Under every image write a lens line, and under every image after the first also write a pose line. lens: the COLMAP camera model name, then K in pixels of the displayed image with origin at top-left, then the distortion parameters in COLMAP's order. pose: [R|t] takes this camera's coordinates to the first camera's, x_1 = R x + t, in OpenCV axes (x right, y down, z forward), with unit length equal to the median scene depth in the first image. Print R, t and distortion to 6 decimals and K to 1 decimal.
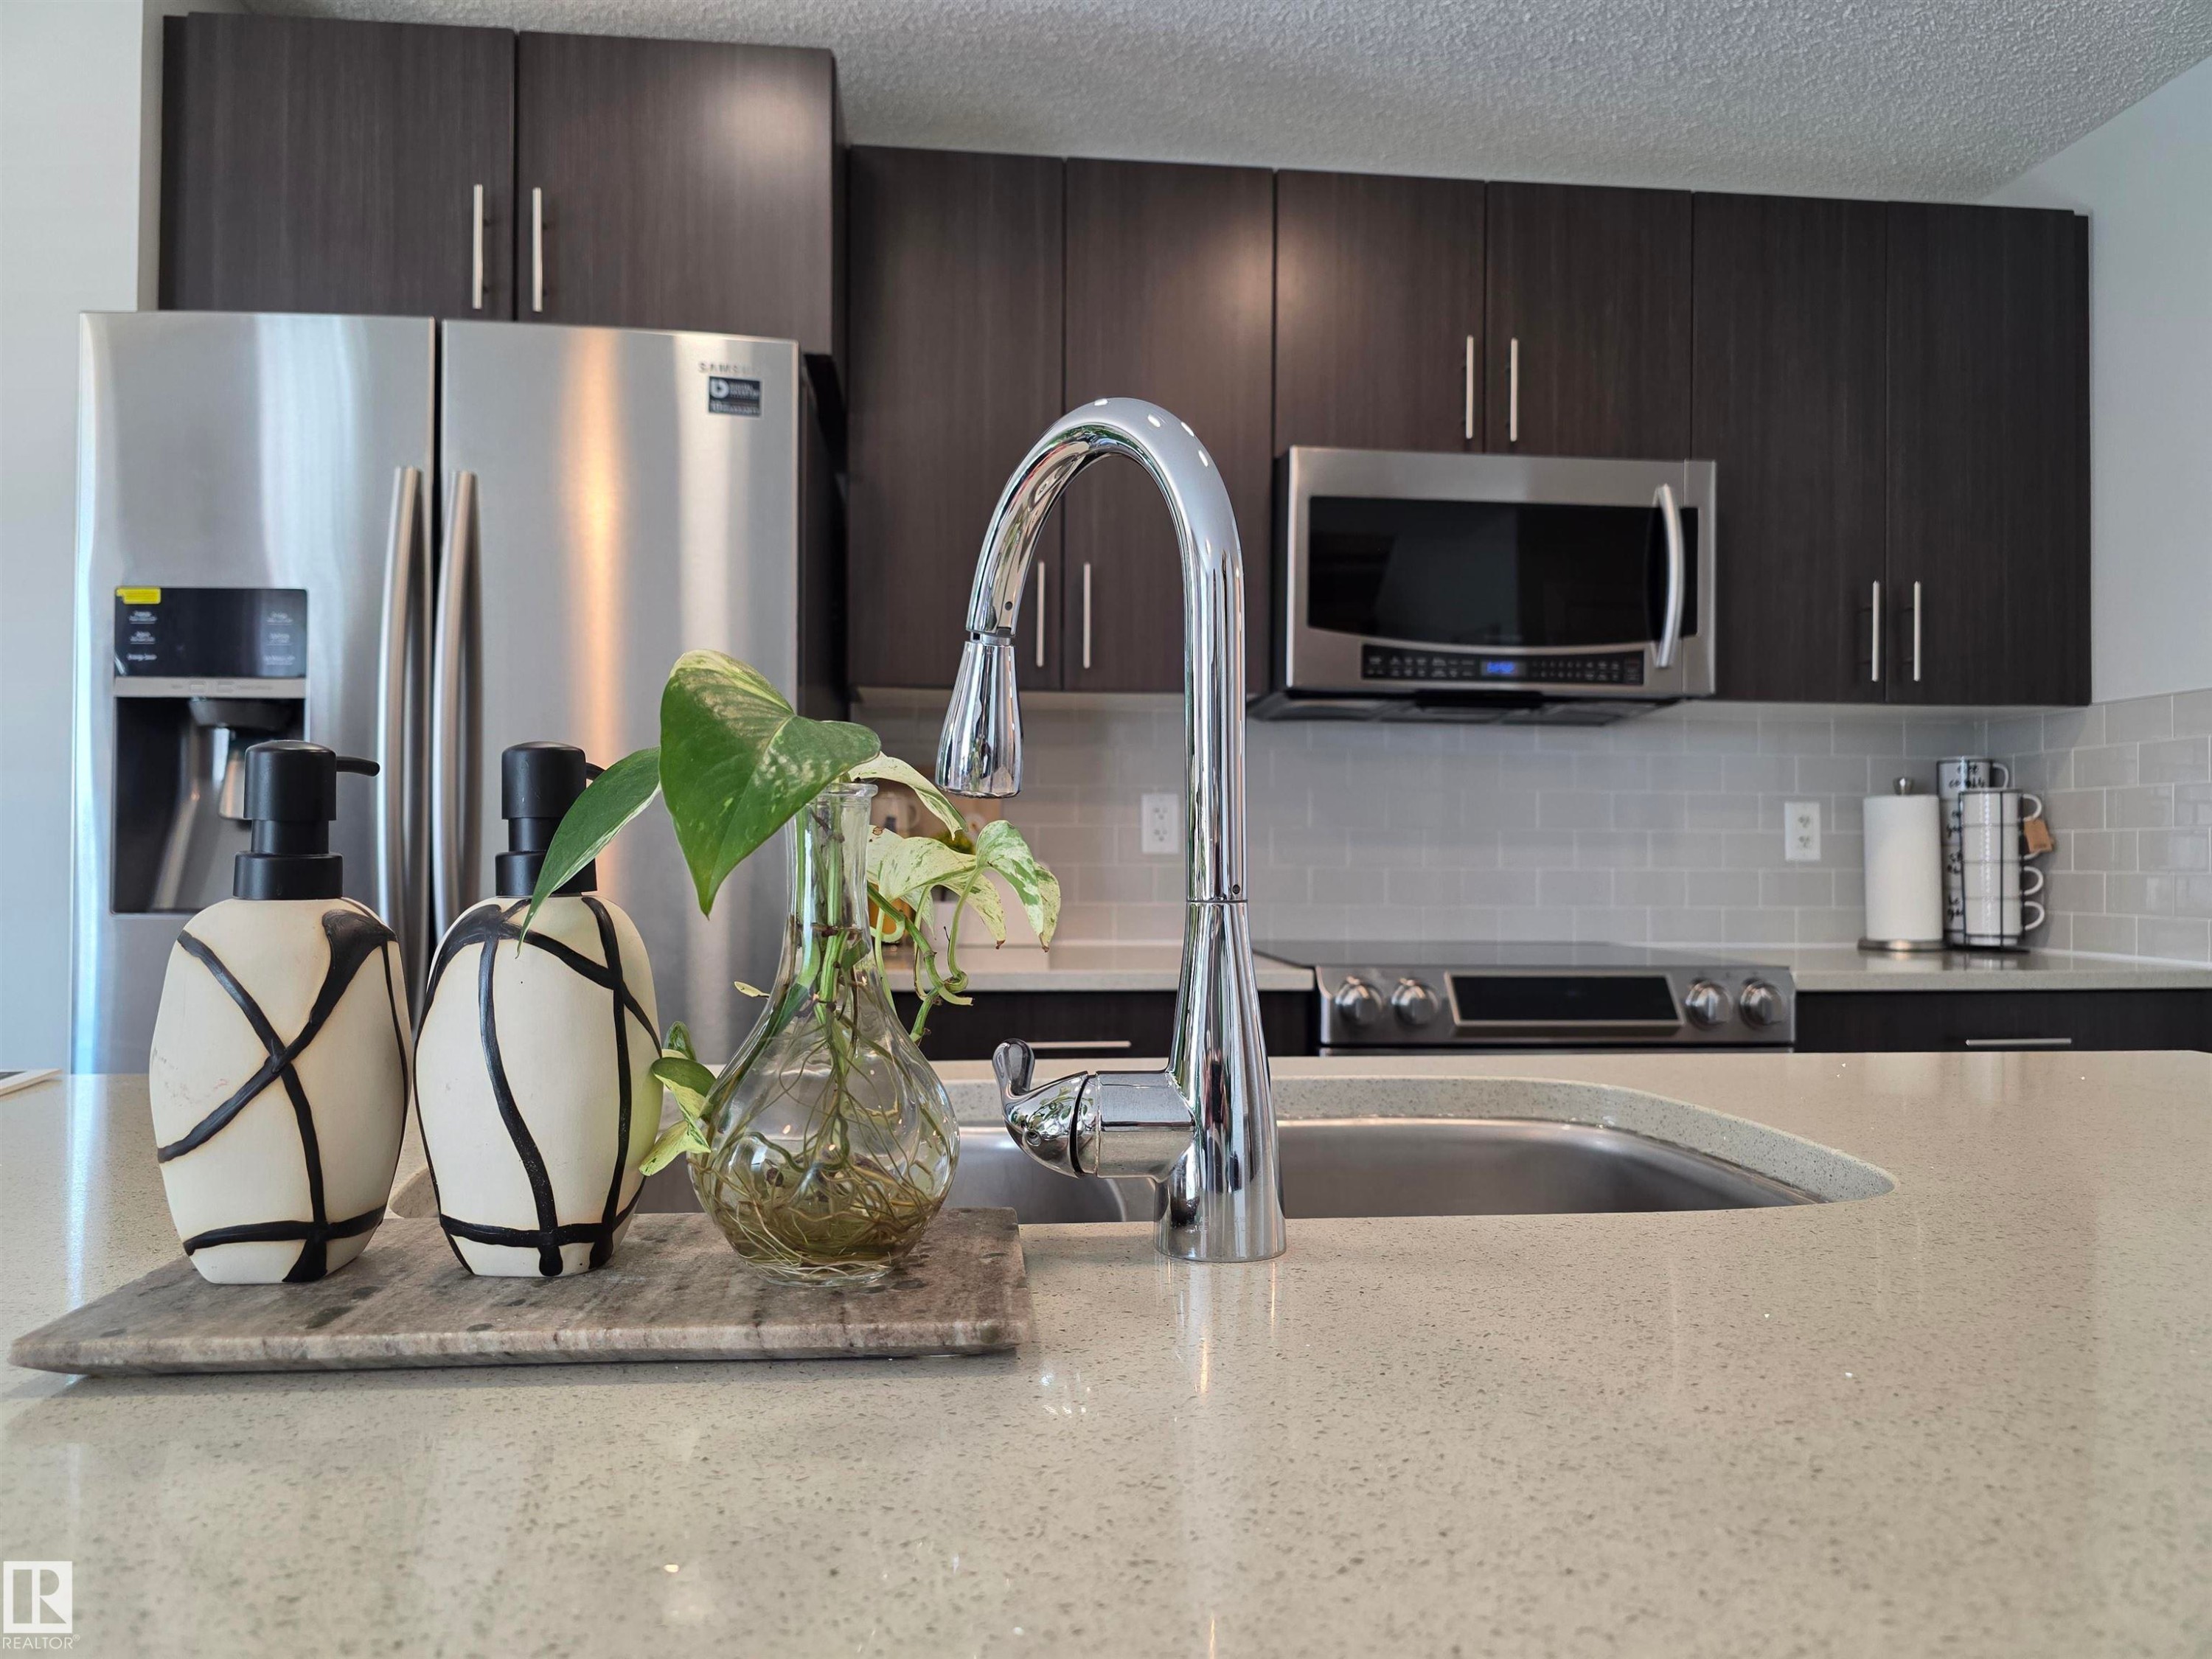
lens RADIAL K [[1499.7, 0, 1094.9], [0, 1499.7, 845.2], [0, 0, 1]] dist [0.029302, -0.034359]
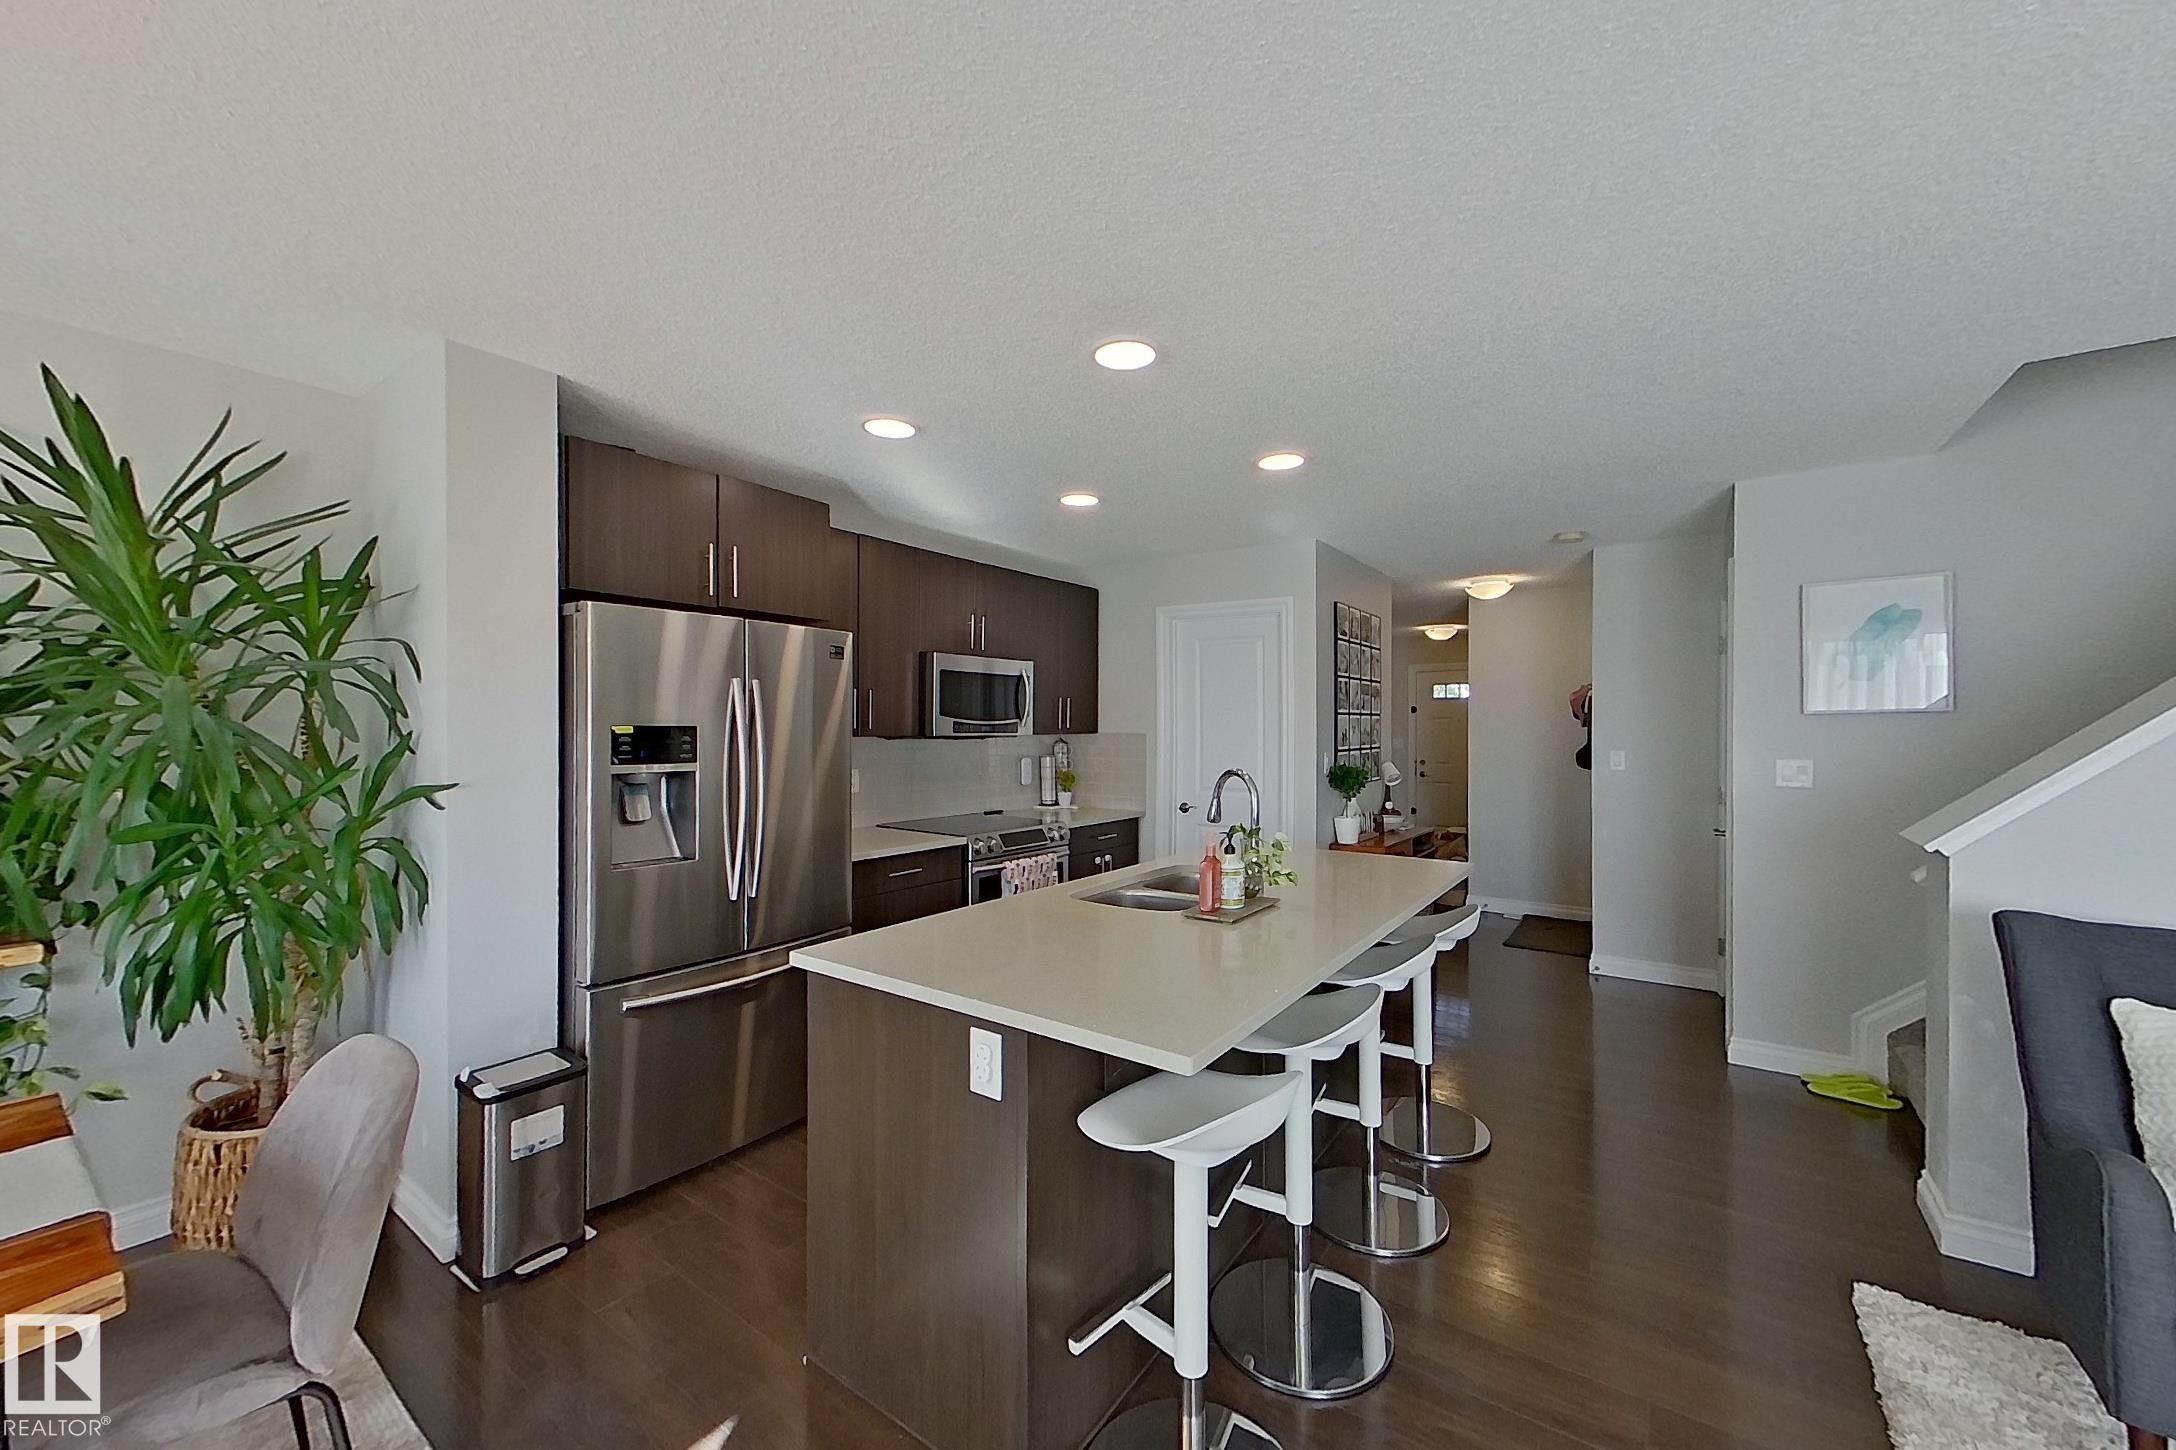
lens RADIAL K [[813.3, 0, 1105.2], [0, 813.3, 718.2], [0, 0, 1]] dist [-0.006111, -0.000076]
pose [[0.648817, 0.002319, 0.760941, -1.027699], [-0.002922, 0.999996, -0.000555, -0.174236], [-0.760939, -0.001863, 0.648821, -0.297929]]
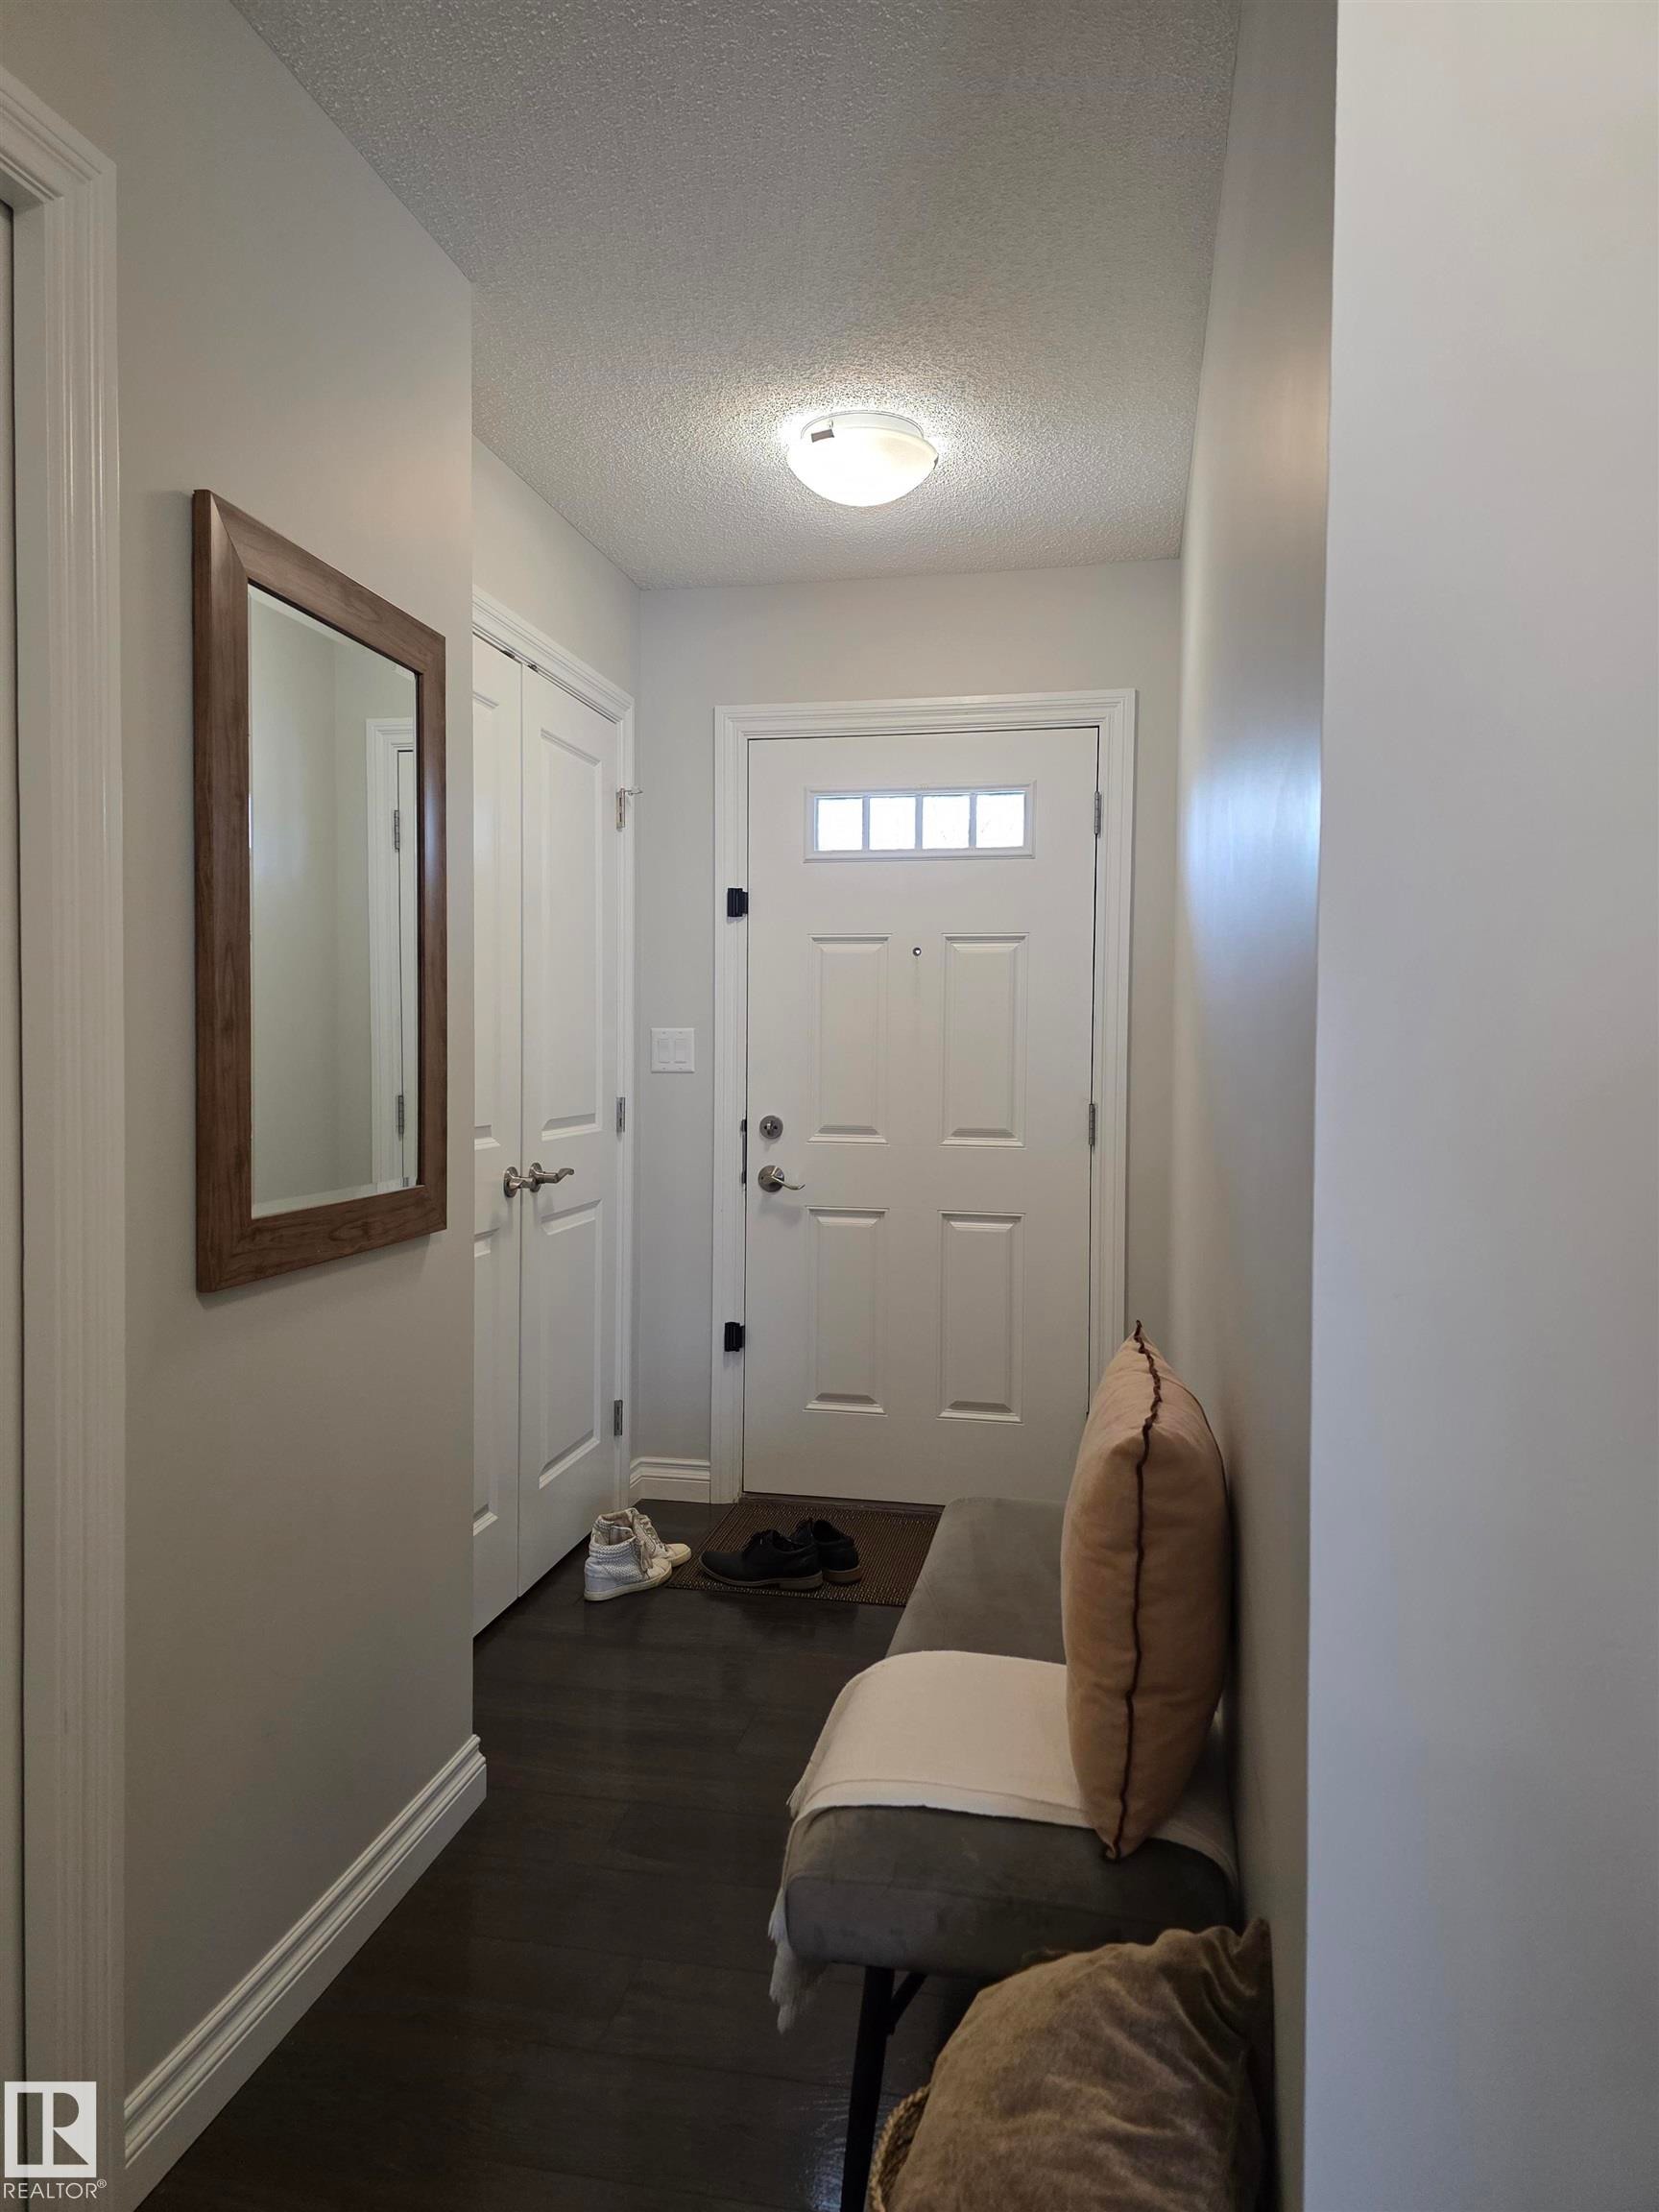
lens RADIAL K [[1499.7, 0, 850.7], [0, 1499.7, 1067.3], [0, 0, 1]] dist [0.029302, -0.034359]
pose [[0.275278, -0.019933, 0.961158, 1.790225], [-0.015867, 0.999555, 0.025274, -0.061765], [-0.961234, -0.022208, 0.274839, 0.682948]]
